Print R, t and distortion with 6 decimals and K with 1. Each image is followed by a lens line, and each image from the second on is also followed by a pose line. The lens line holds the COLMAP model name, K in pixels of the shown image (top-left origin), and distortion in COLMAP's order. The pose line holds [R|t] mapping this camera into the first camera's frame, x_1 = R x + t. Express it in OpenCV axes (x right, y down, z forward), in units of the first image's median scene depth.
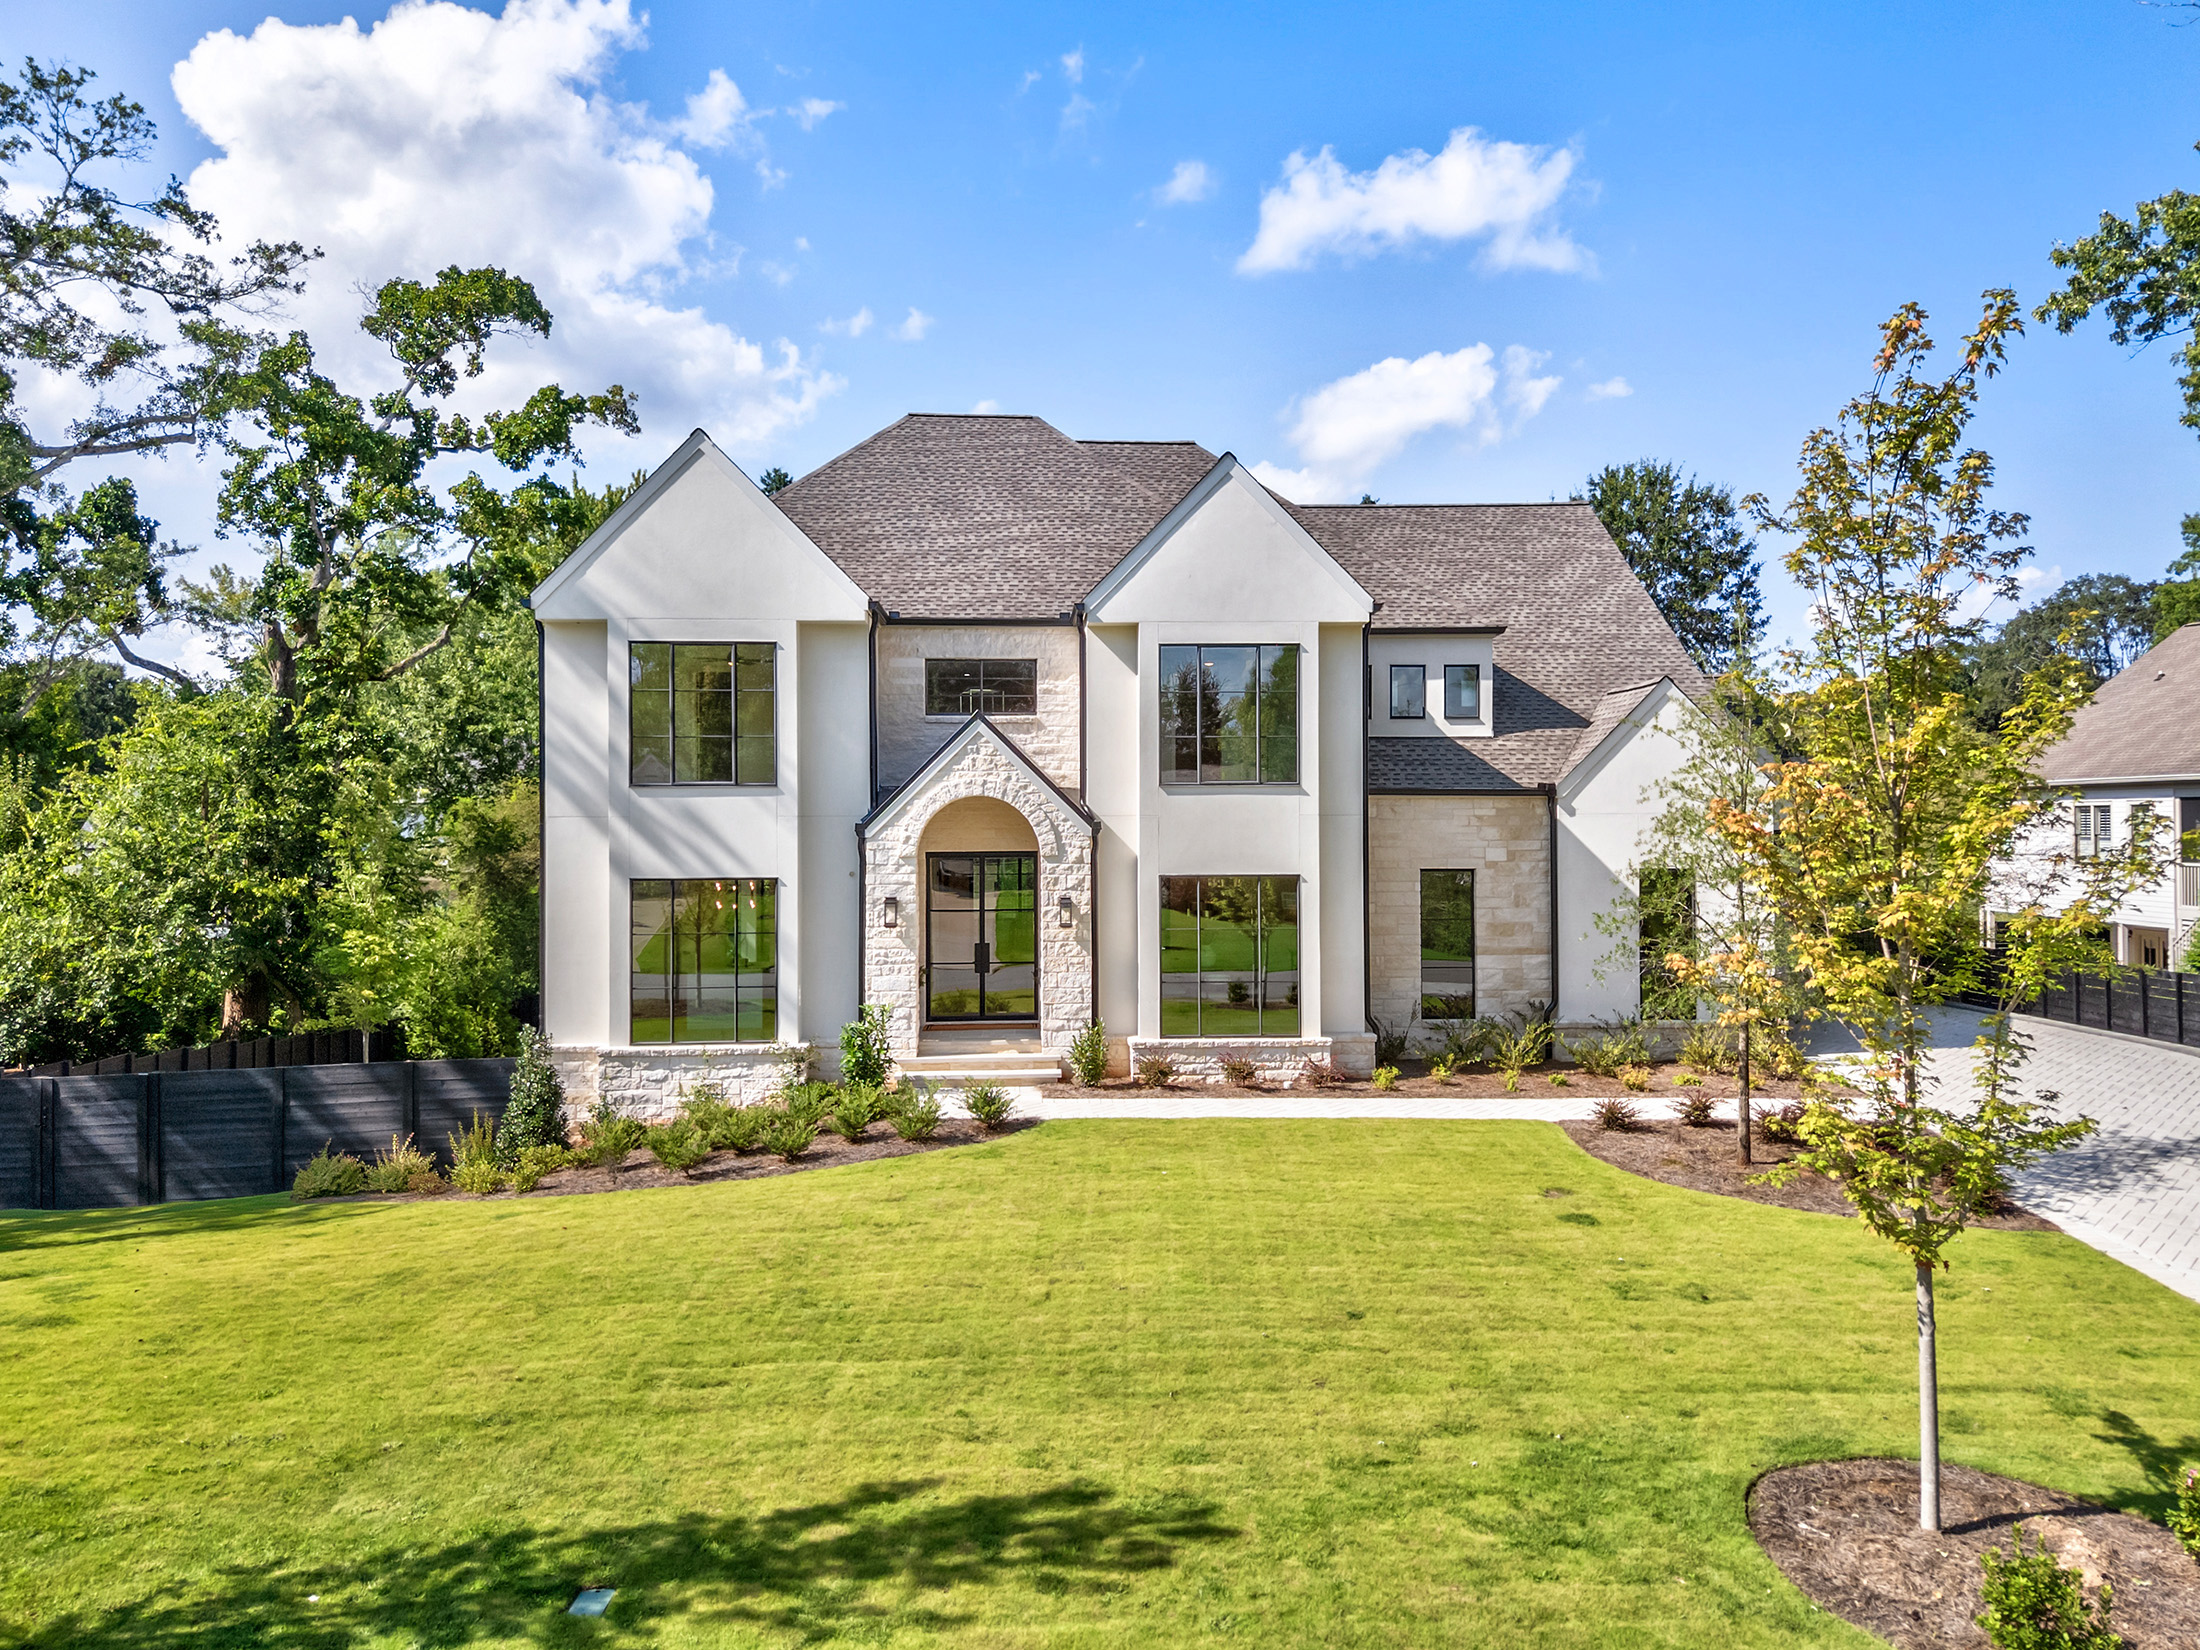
lens RADIAL K [[1634.0, 0, 1100.0], [0, 1634.0, 825.0], [0, 0, 1]] dist [0.120618, -0.165947]
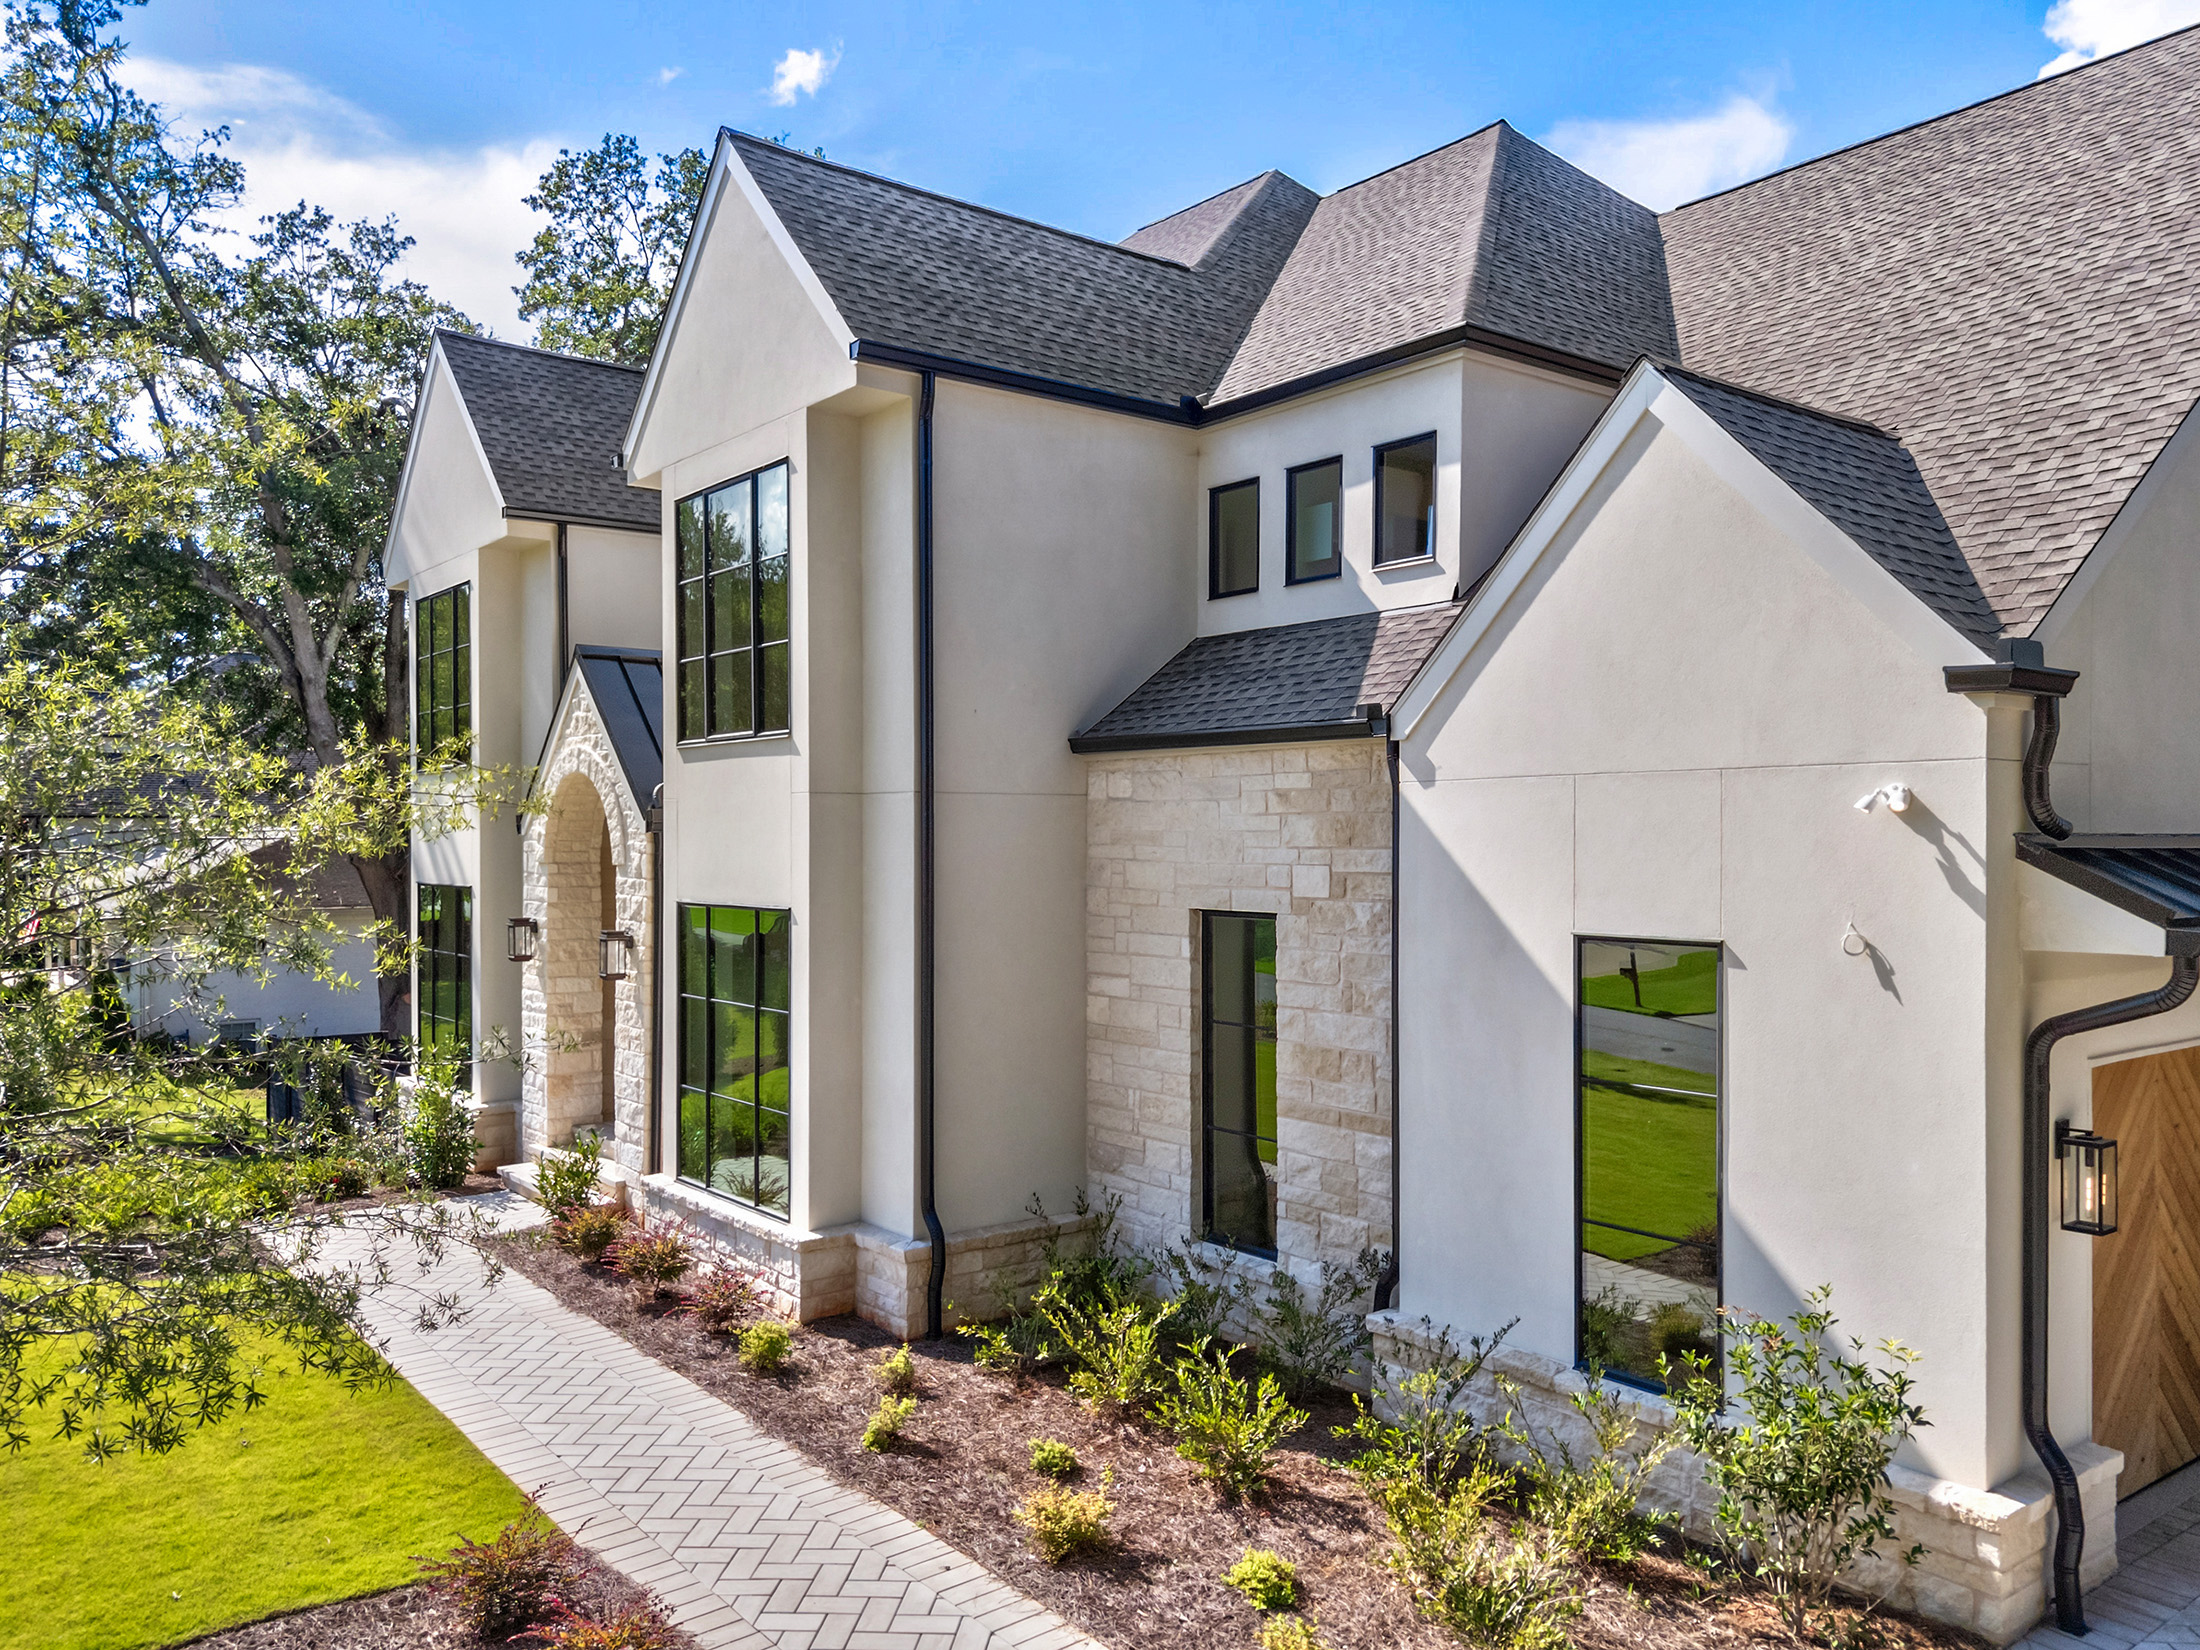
lens RADIAL K [[1659.6, 0, 1097.7], [0, 1659.6, 868.7], [0, 0, 1]] dist [0.057237, -0.000308]
pose [[0.567223, 0.018369, -0.823359, 0.611111], [-0.003147, 0.999792, 0.020137, 0.006813], [0.823558, -0.008831, 0.567163, 0.787762]]
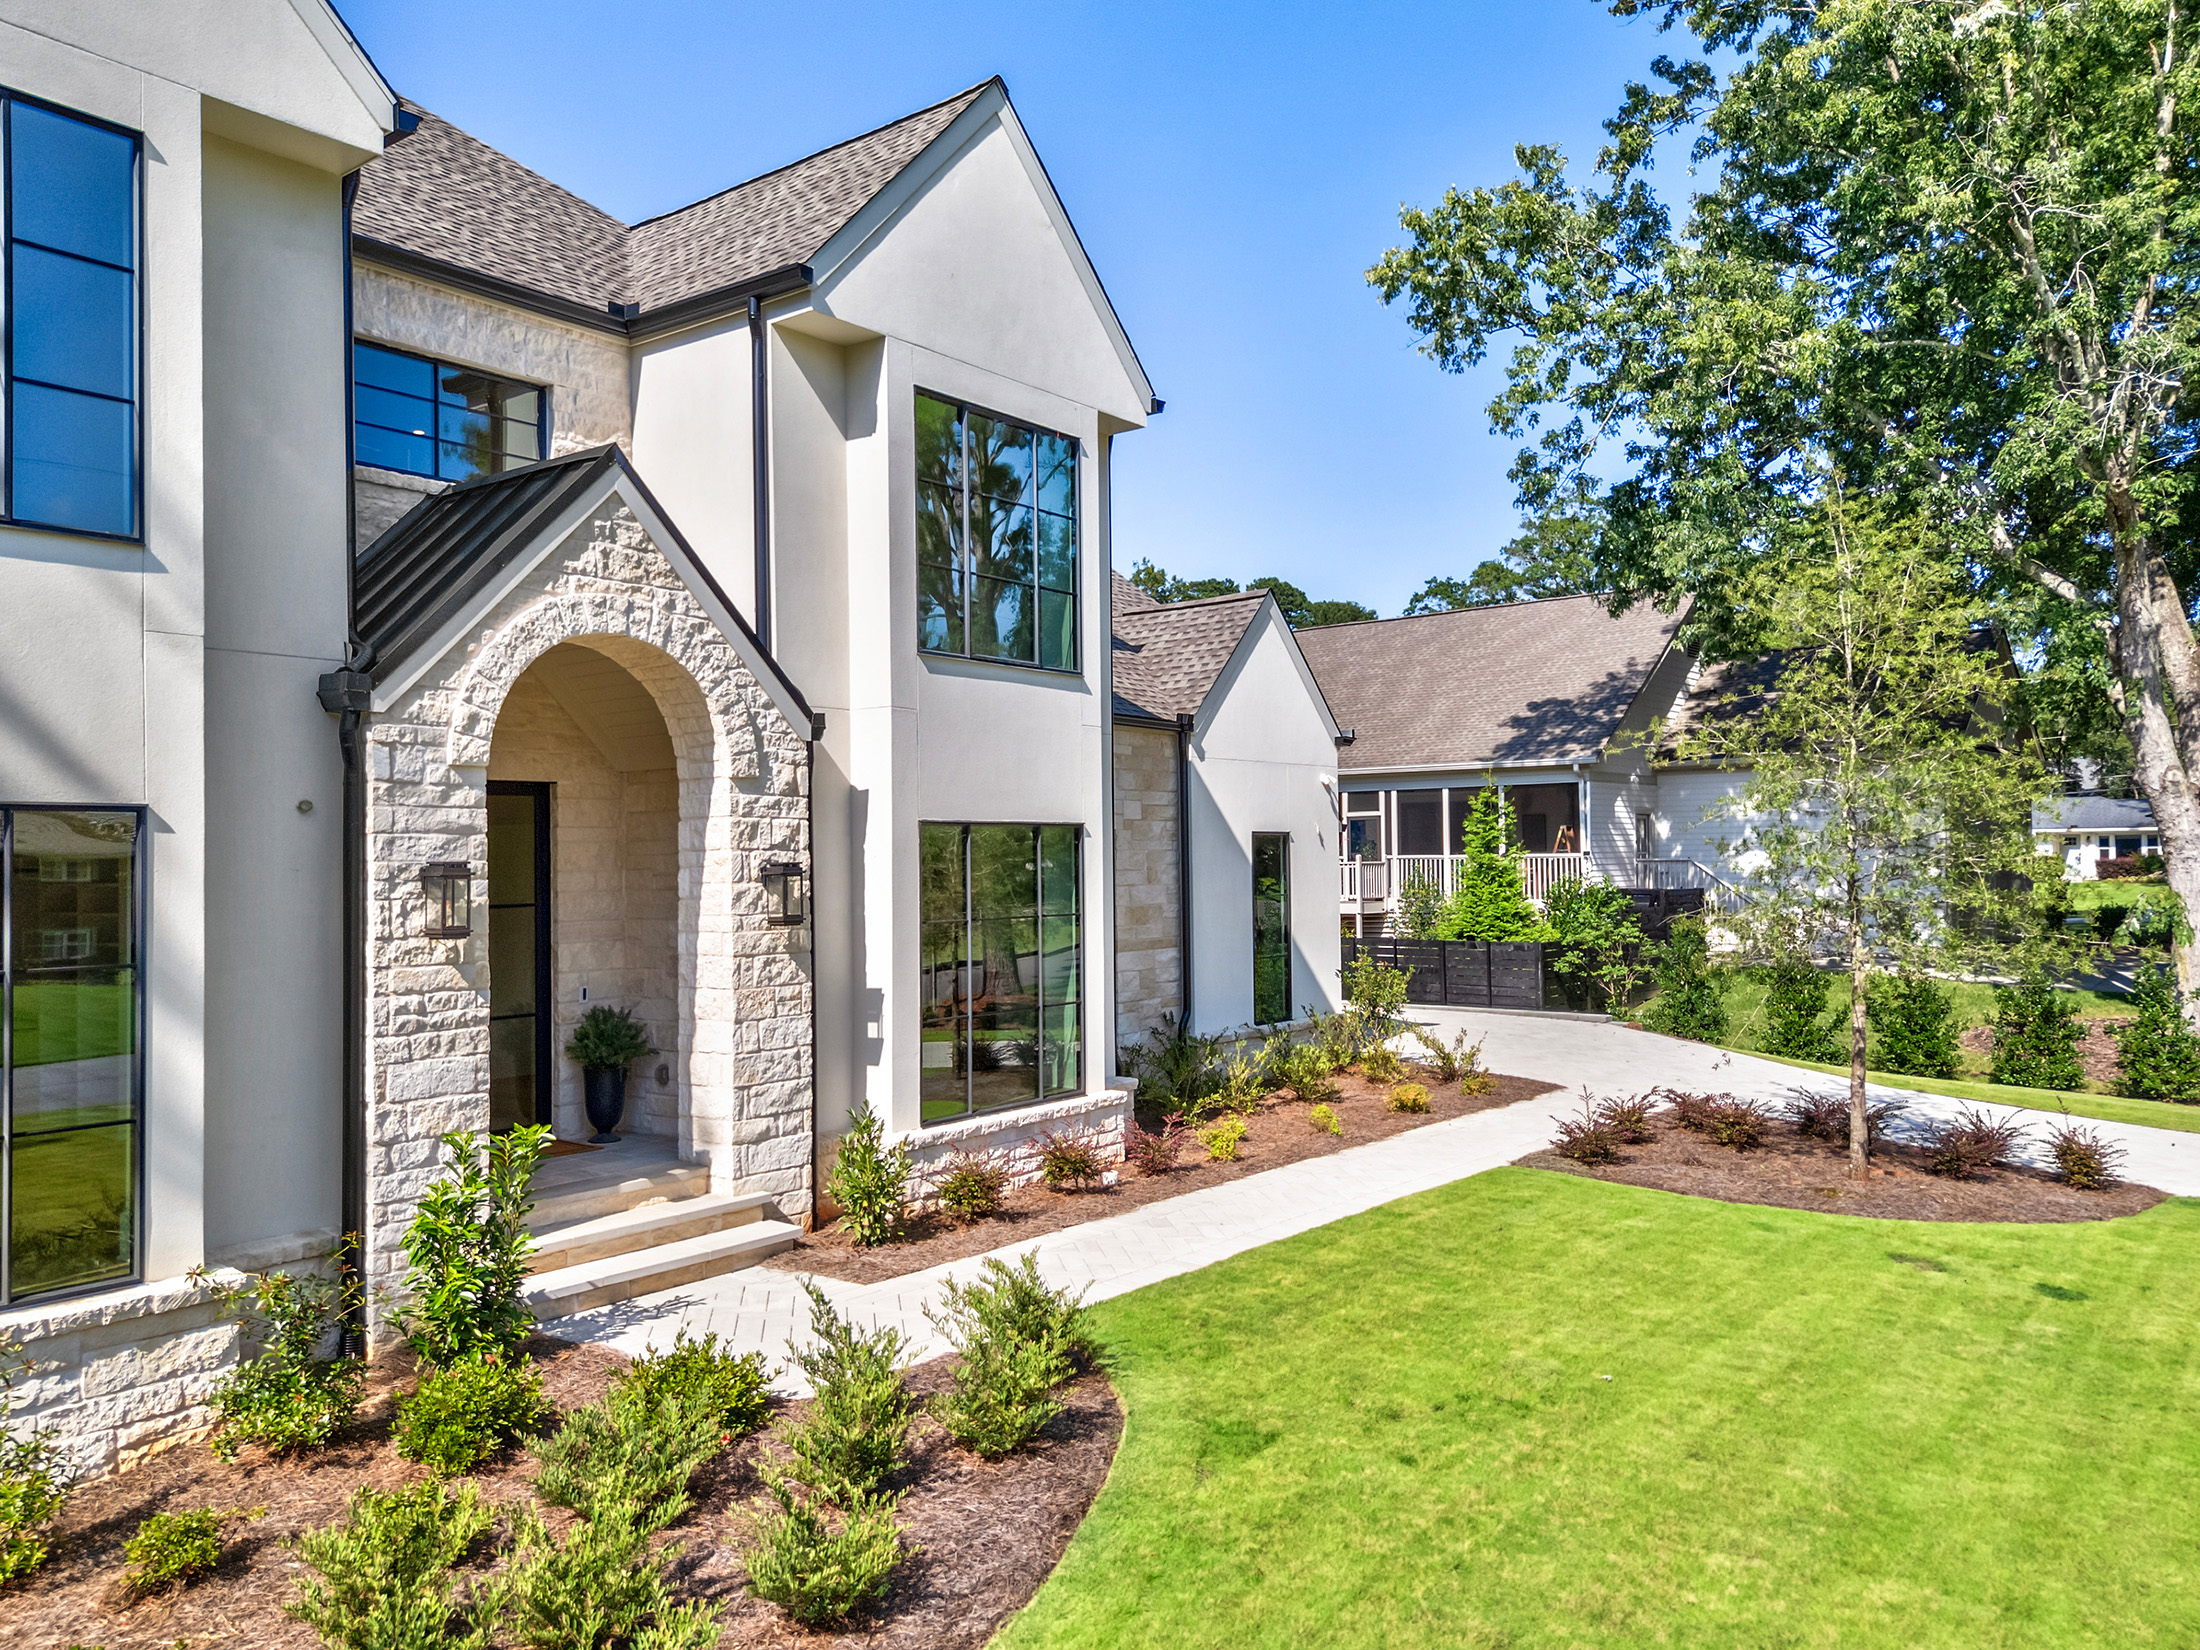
lens RADIAL K [[1621.6, 0, 1100.0], [0, 1621.6, 825.0], [0, 0, 1]] dist [0.084465, -0.082394]
pose [[0.652049, 0.014152, 0.758045, -0.326013], [0.007976, 0.999642, -0.025523, 0.046148], [-0.758135, 0.022688, 0.651703, 0.610781]]
